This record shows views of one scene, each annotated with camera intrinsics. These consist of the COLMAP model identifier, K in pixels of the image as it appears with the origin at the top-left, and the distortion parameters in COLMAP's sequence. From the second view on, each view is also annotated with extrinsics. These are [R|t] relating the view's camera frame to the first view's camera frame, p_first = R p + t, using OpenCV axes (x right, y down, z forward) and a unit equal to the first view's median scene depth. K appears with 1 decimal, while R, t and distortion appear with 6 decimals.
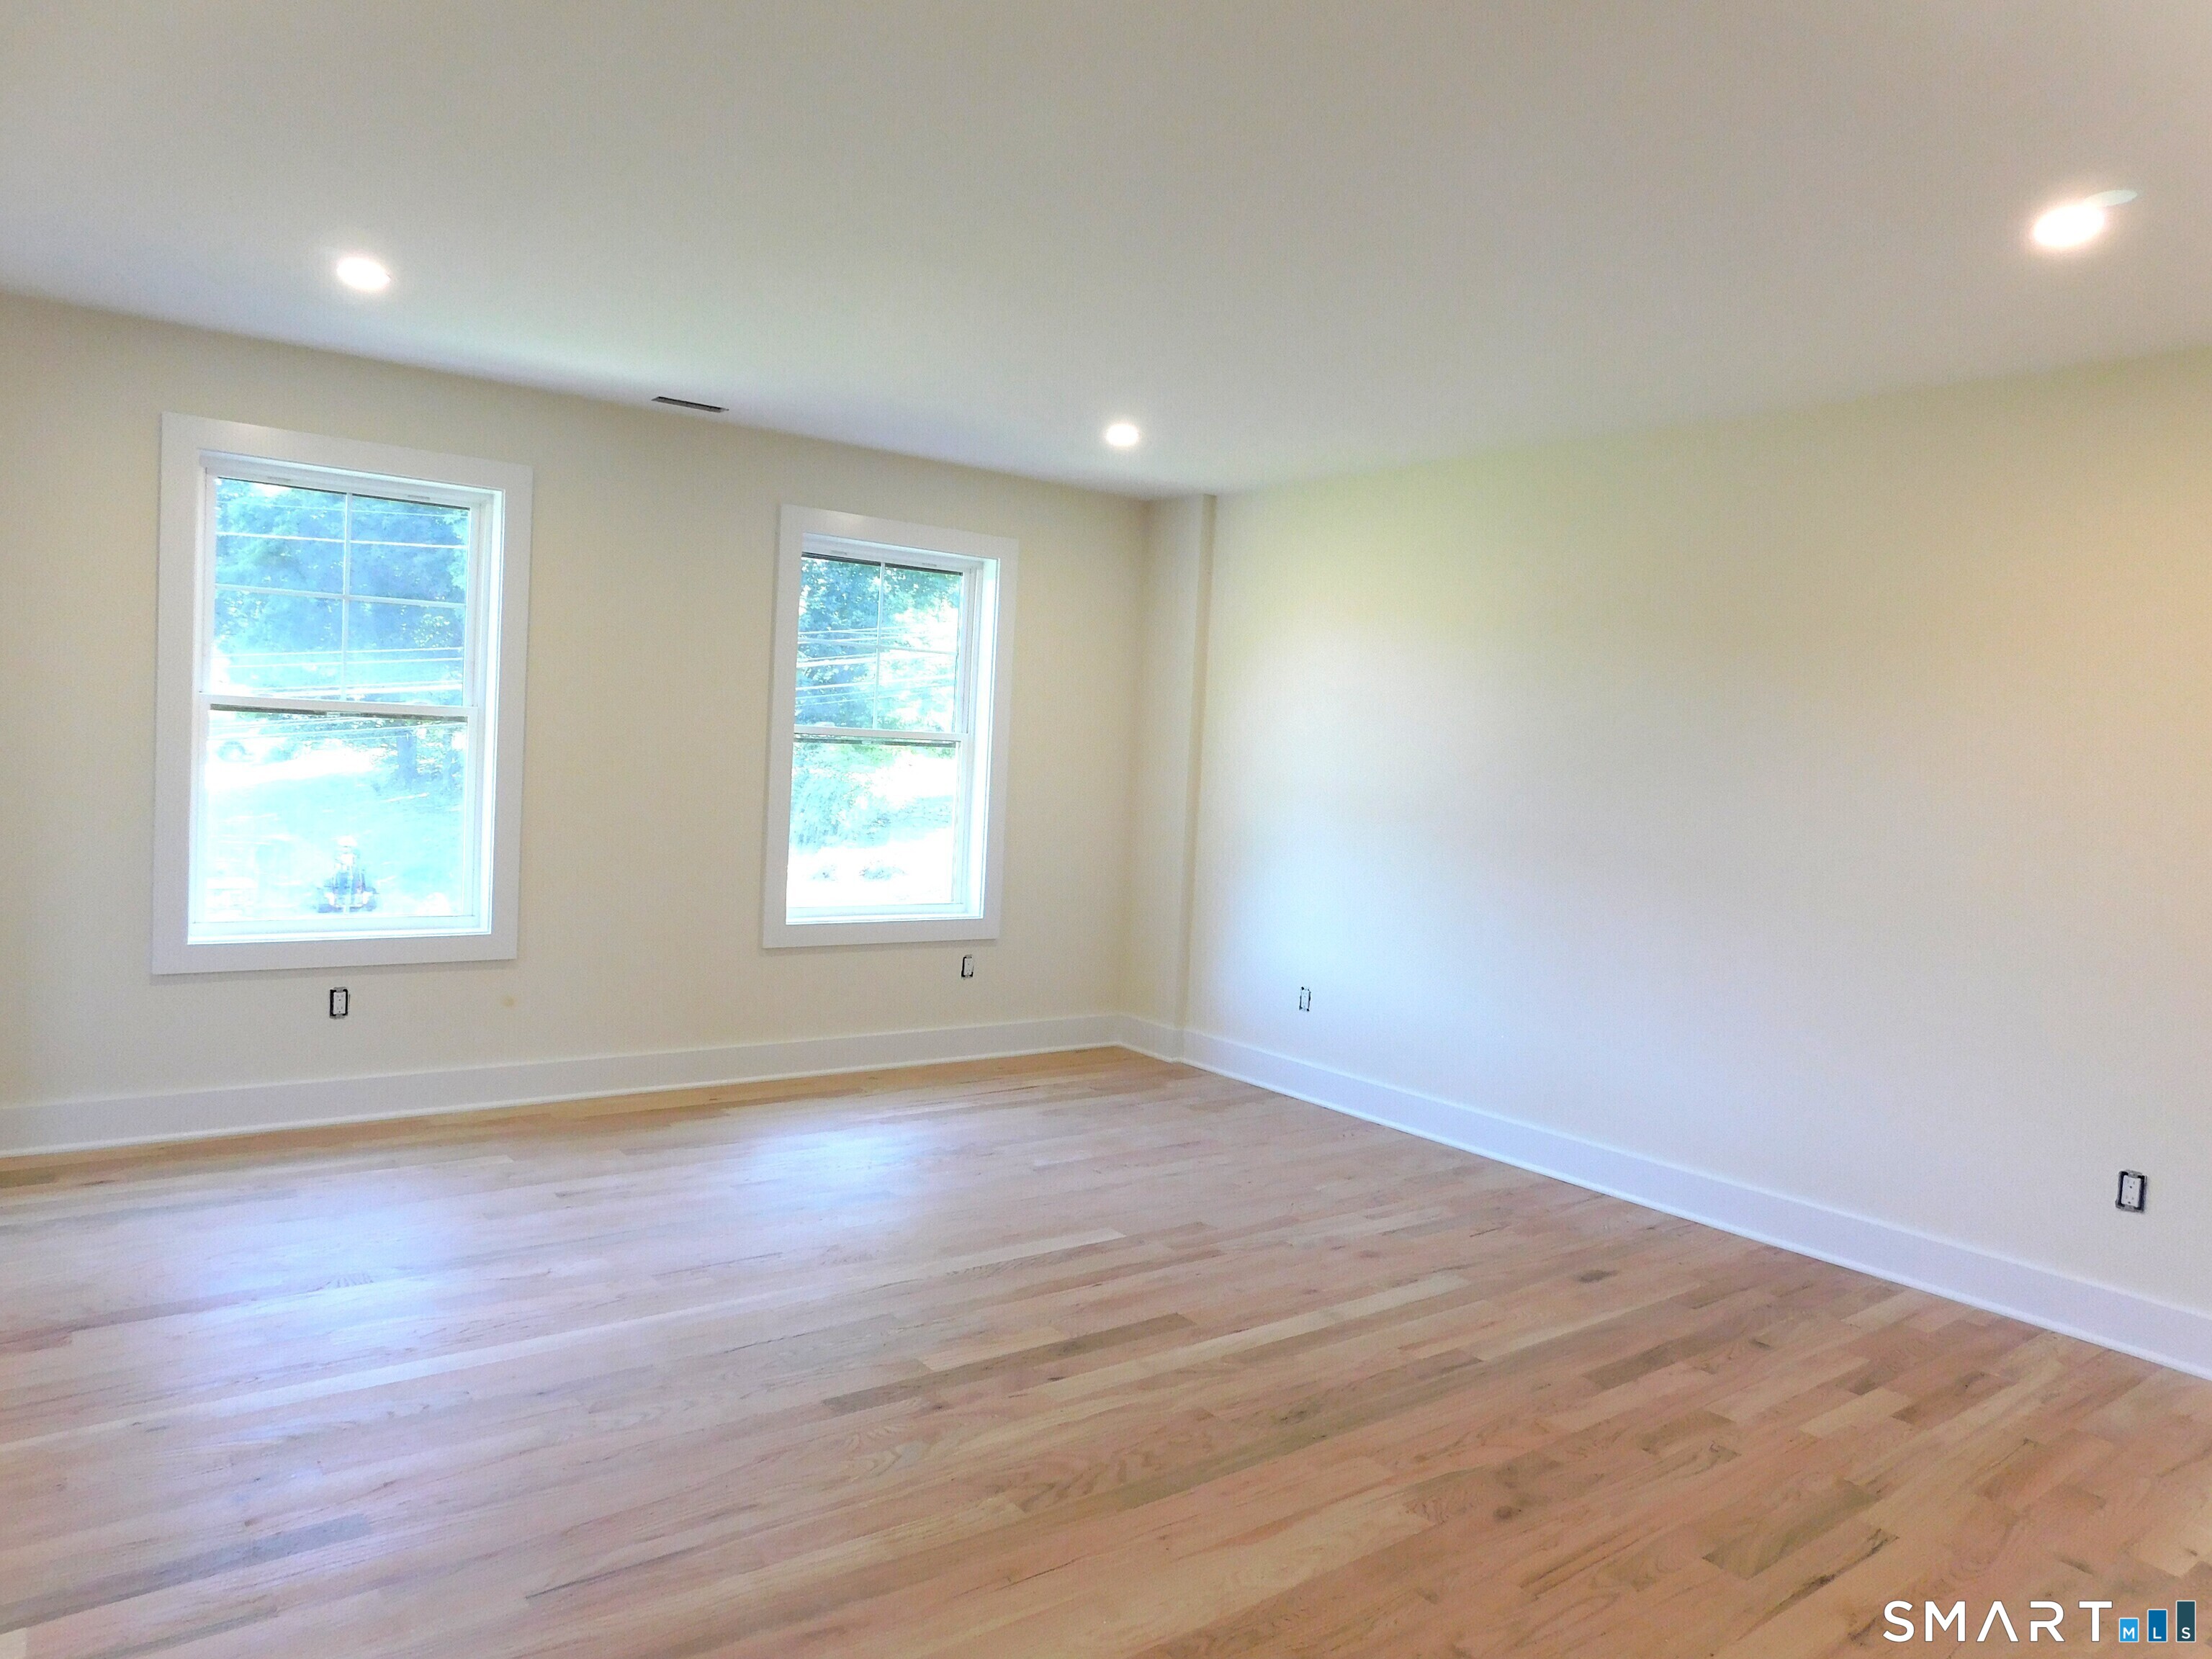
lens RADIAL K [[1471.7, 0, 1113.6], [0, 1471.7, 823.6], [0, 0, 1]] dist [-0.074602, 0.073953]
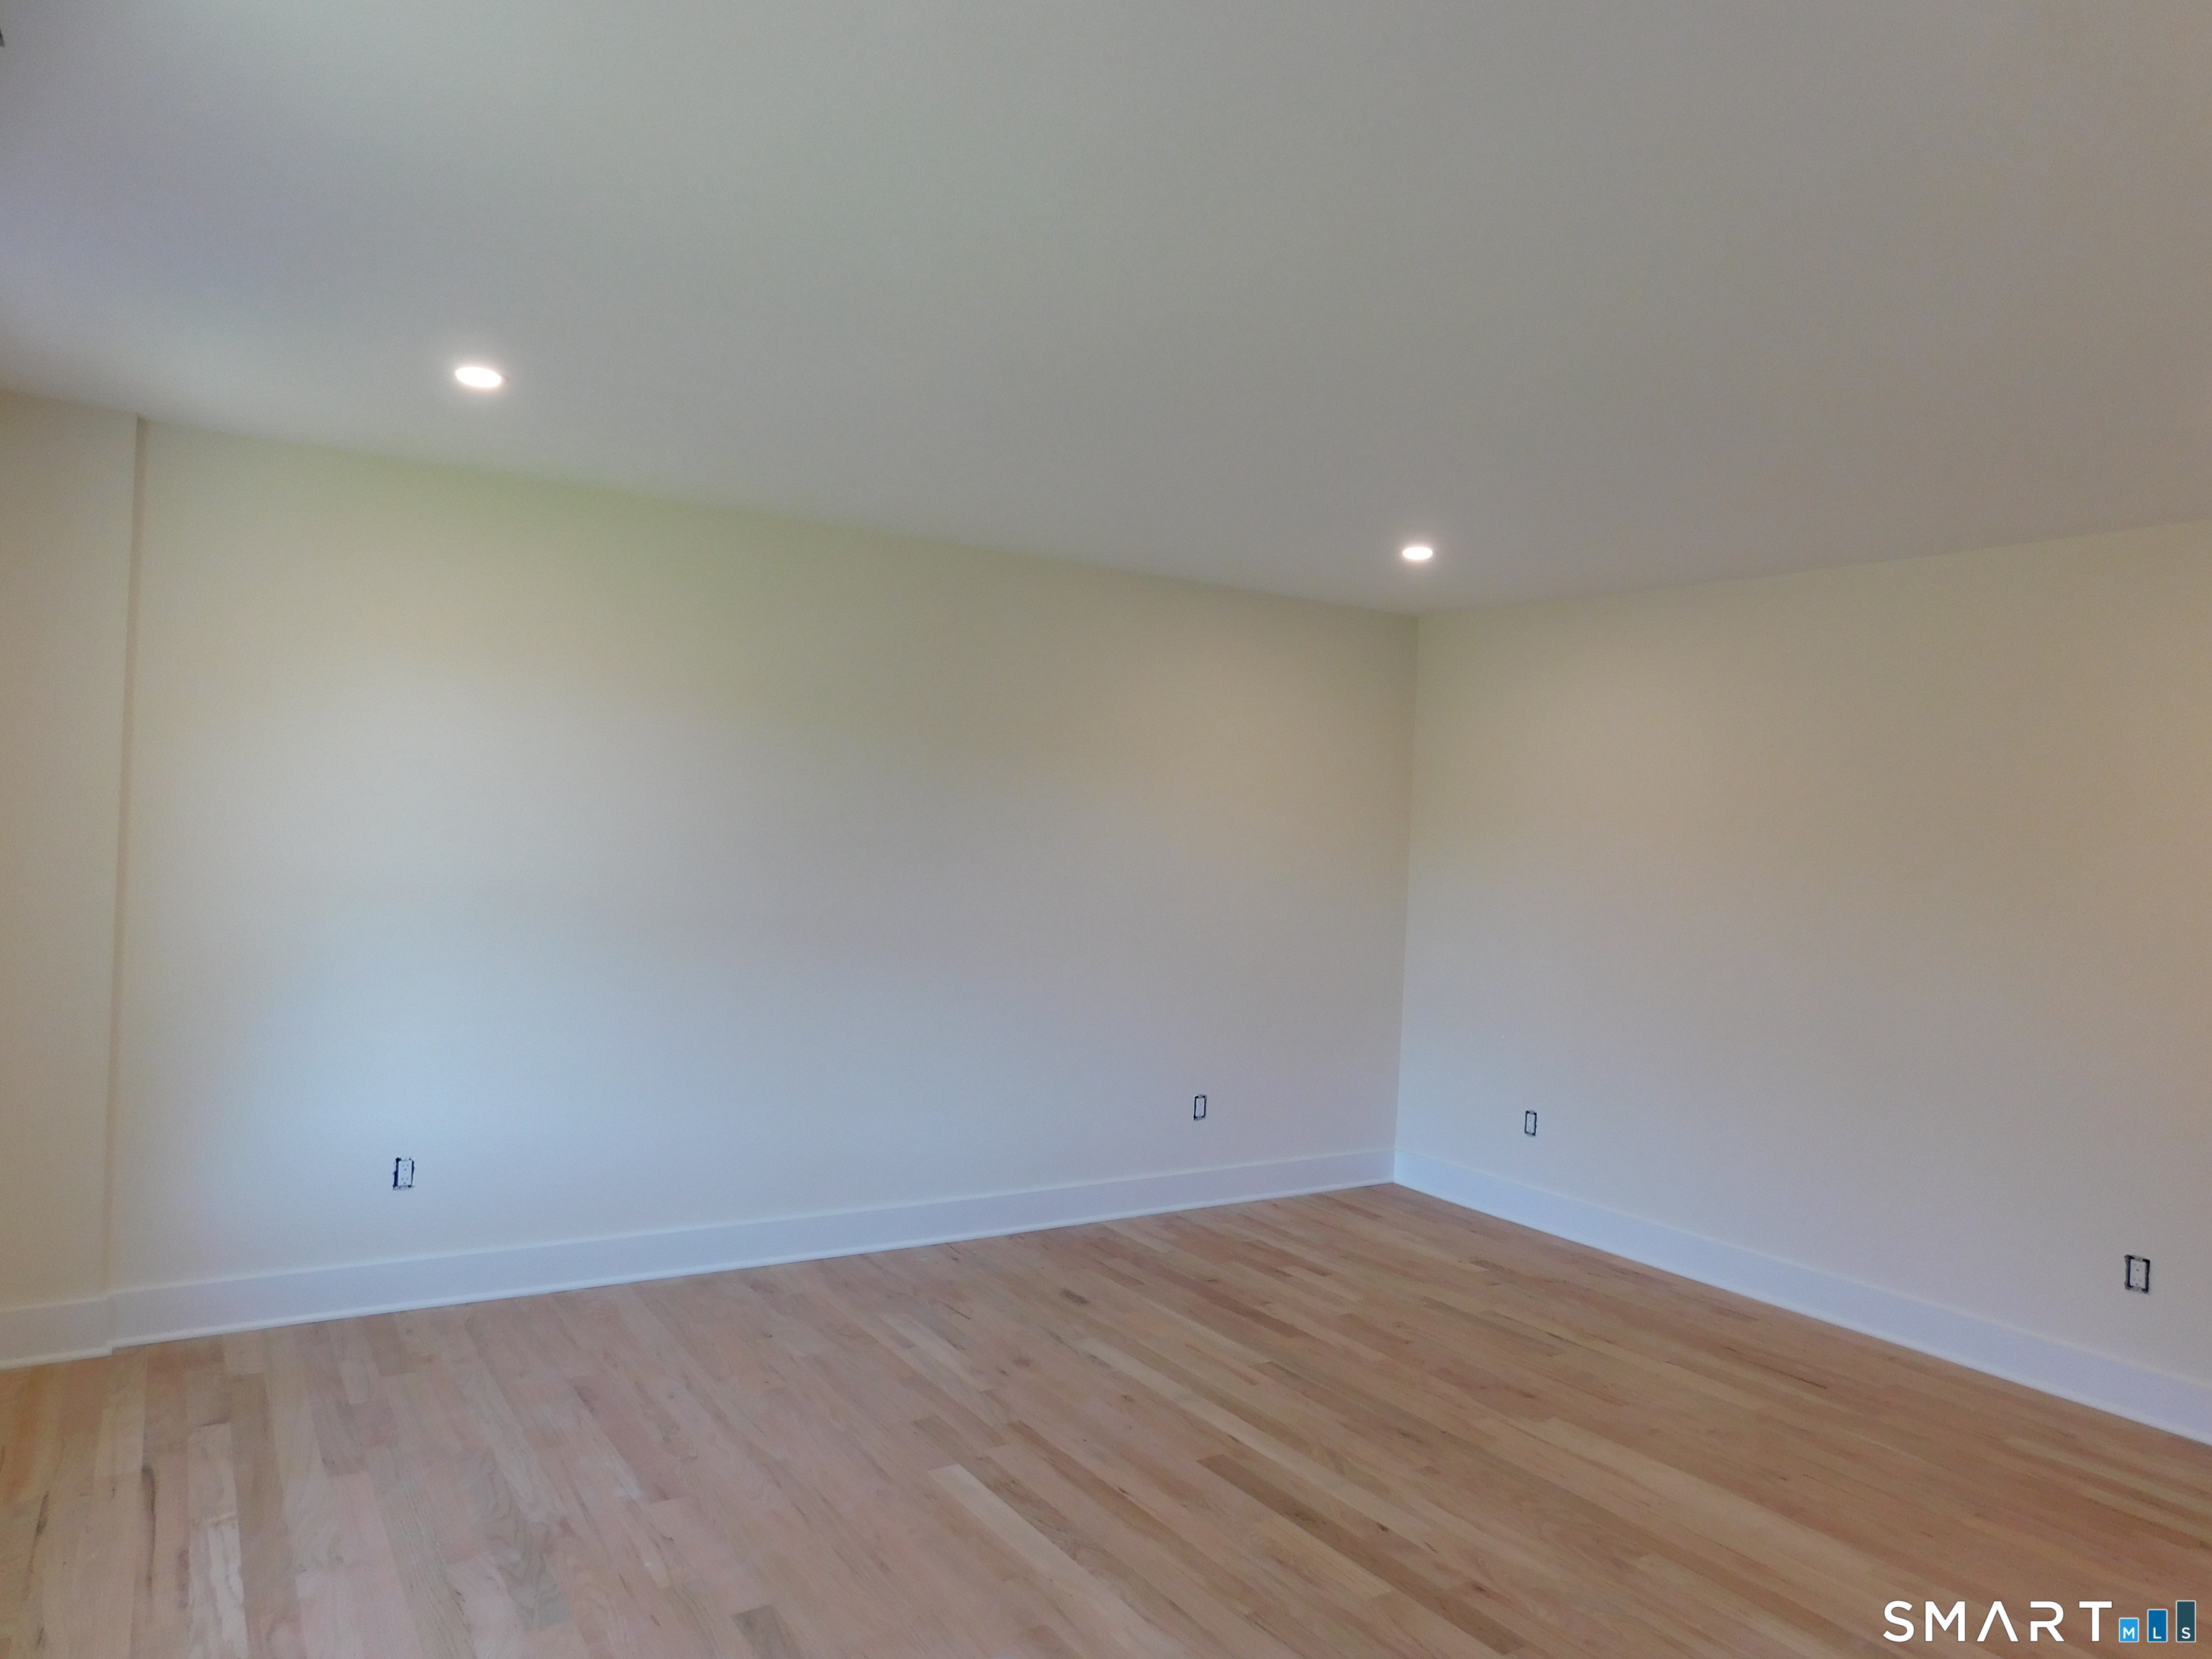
lens RADIAL K [[1471.7, 0, 1113.6], [0, 1471.7, 823.6], [0, 0, 1]] dist [-0.074602, 0.073953]
pose [[0.077665, -0.049266, 0.995762, -0.904236], [0.011410, 0.998757, 0.048524, -0.139184], [-0.996914, 0.007593, 0.078131, 0.965745]]
